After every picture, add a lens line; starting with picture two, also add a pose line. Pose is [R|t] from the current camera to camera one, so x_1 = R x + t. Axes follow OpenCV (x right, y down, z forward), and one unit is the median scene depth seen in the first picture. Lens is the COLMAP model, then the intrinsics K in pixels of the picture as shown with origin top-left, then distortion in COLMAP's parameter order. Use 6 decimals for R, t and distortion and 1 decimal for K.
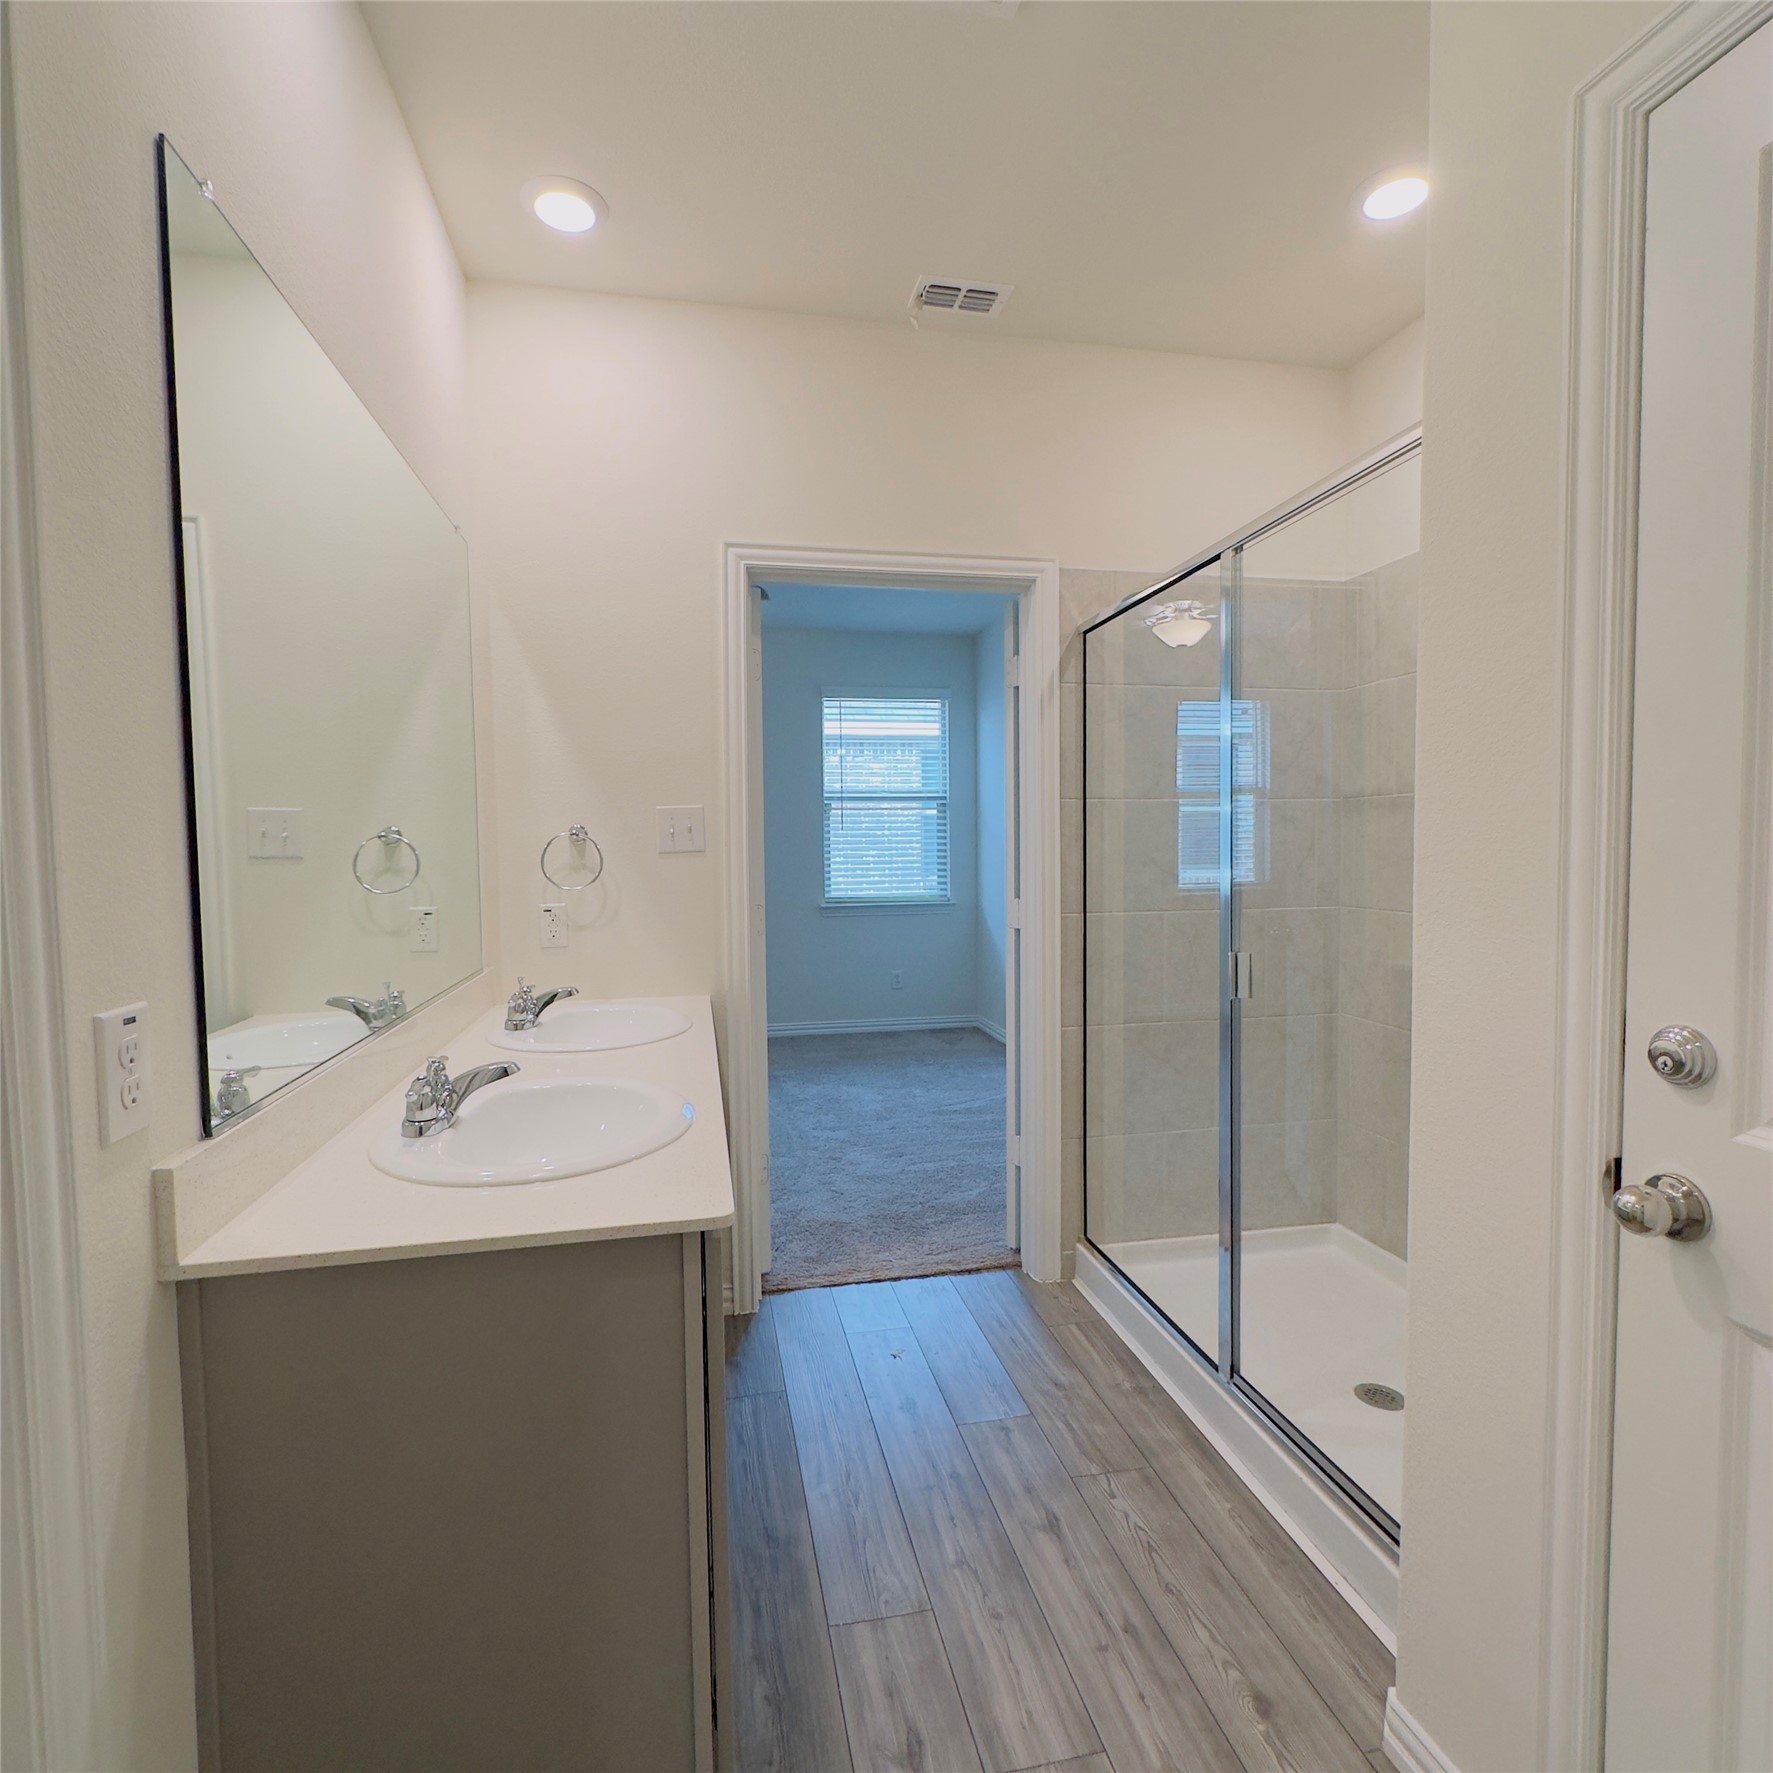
lens RADIAL K [[938.9, 0, 881.7], [0, 938.9, 886.2], [0, 0, 1]] dist [-0.005337, 0.000964]
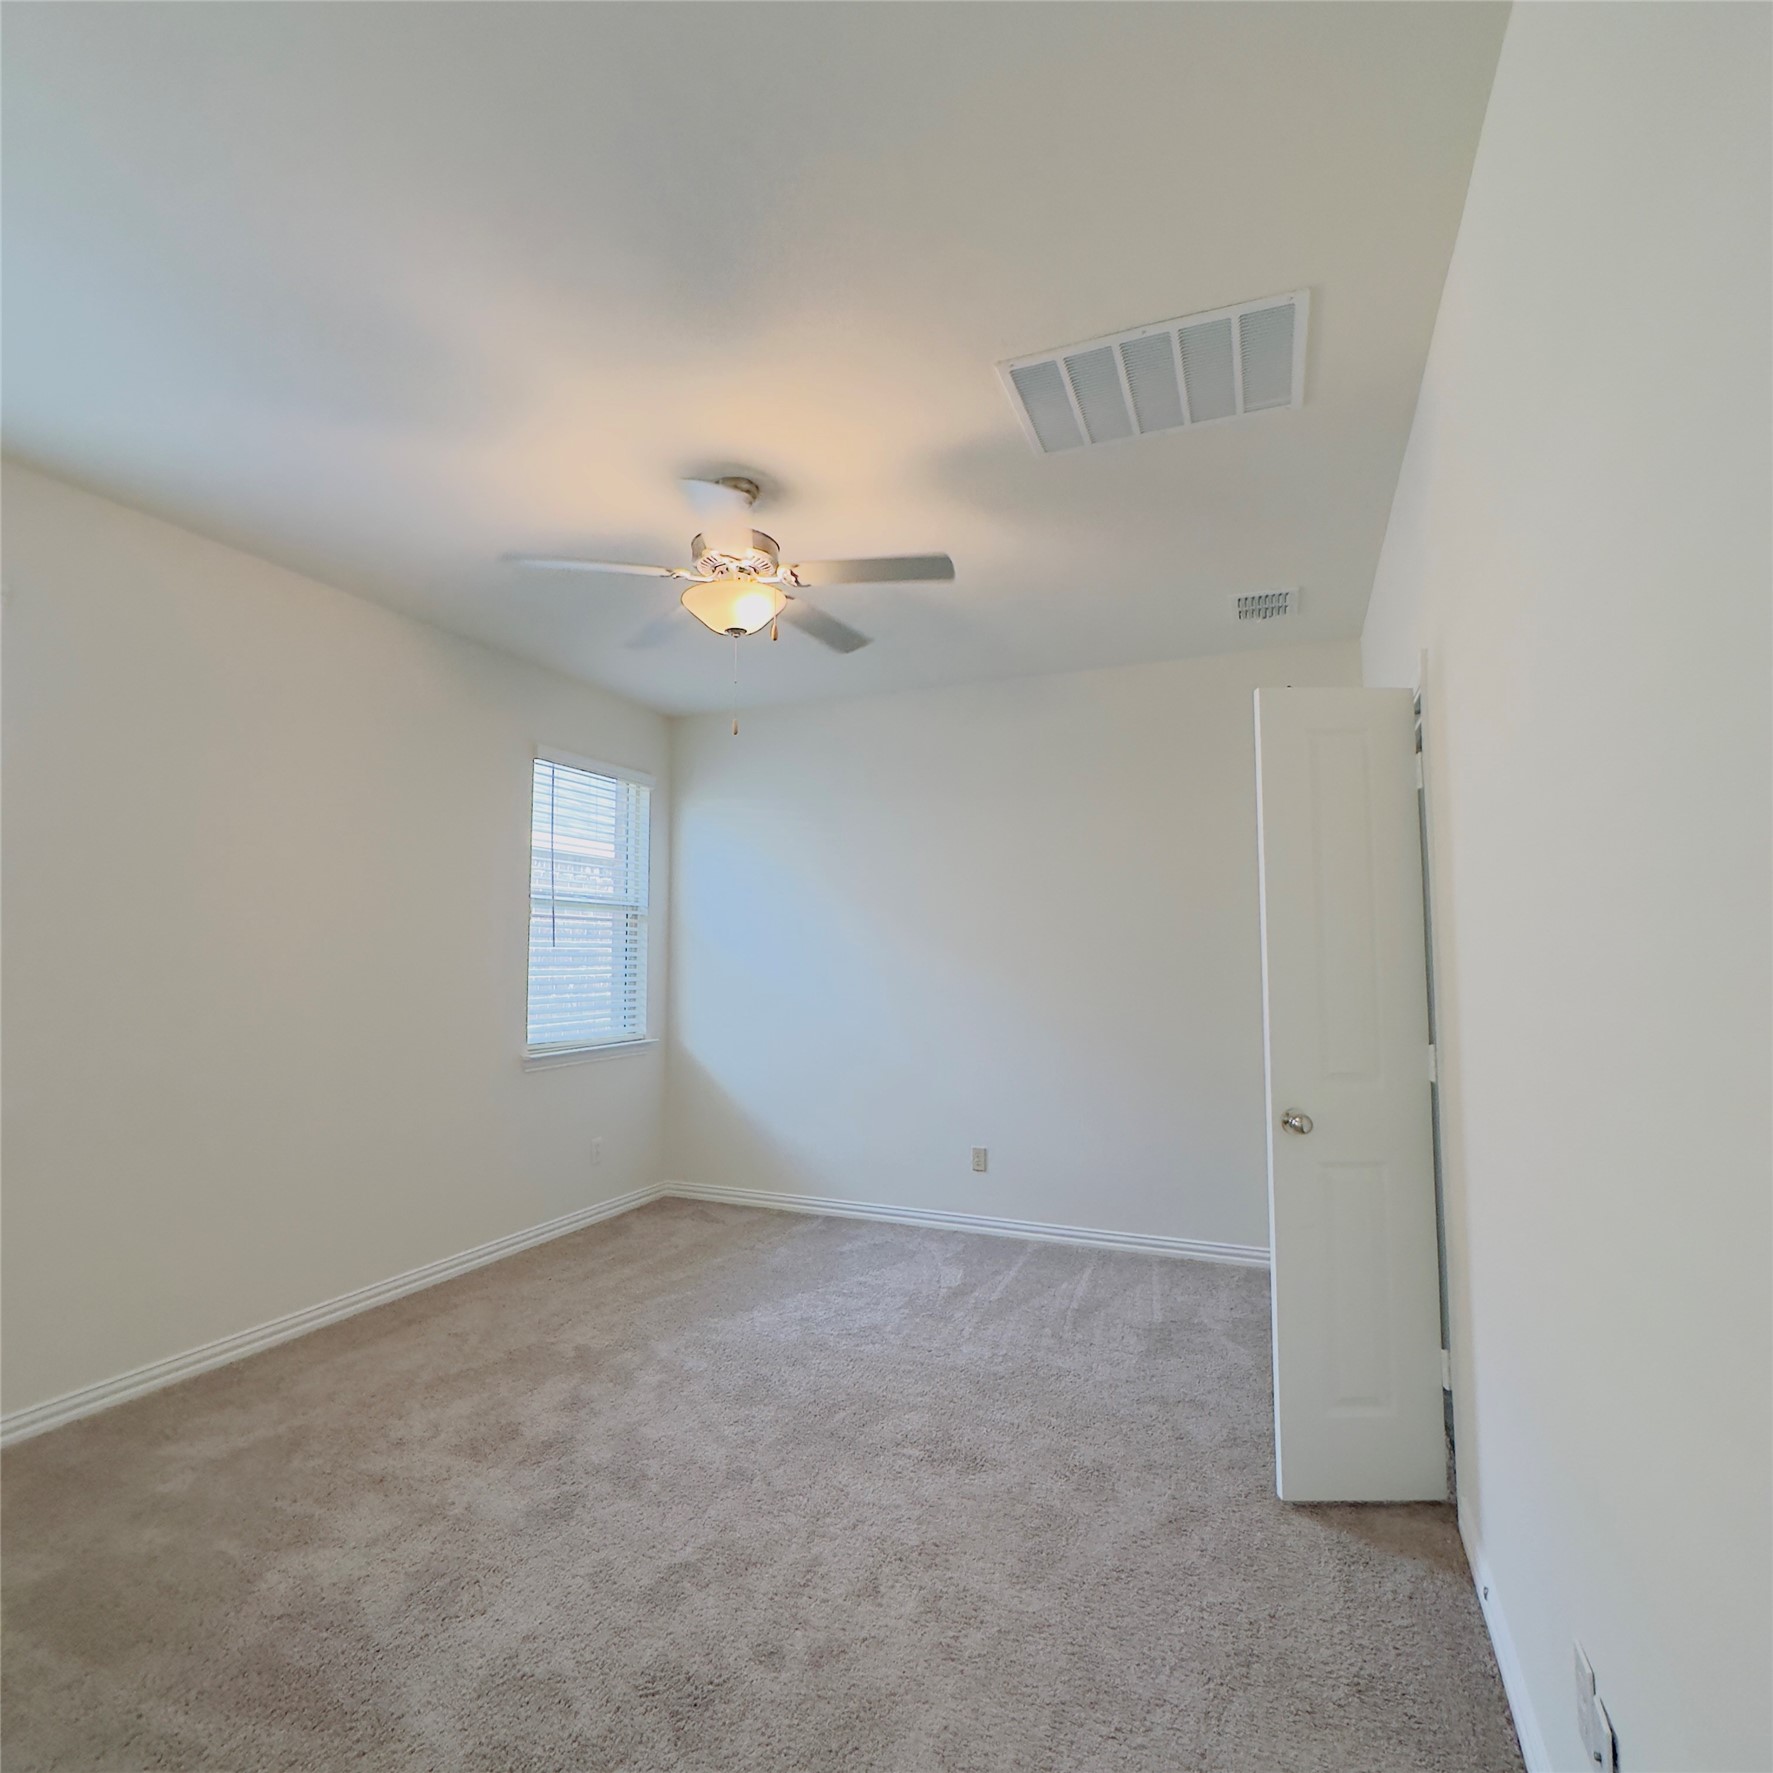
lens RADIAL K [[954.7, 0, 886.5], [0, 954.7, 886.5], [0, 0, 1]] dist [-0.005609, -0.002471]
pose [[0.565895, 0.070390, 0.821467, -1.317802], [0.031066, 0.993821, -0.106559, -0.054445], [-0.823892, 0.085821, 0.560211, 1.029058]]
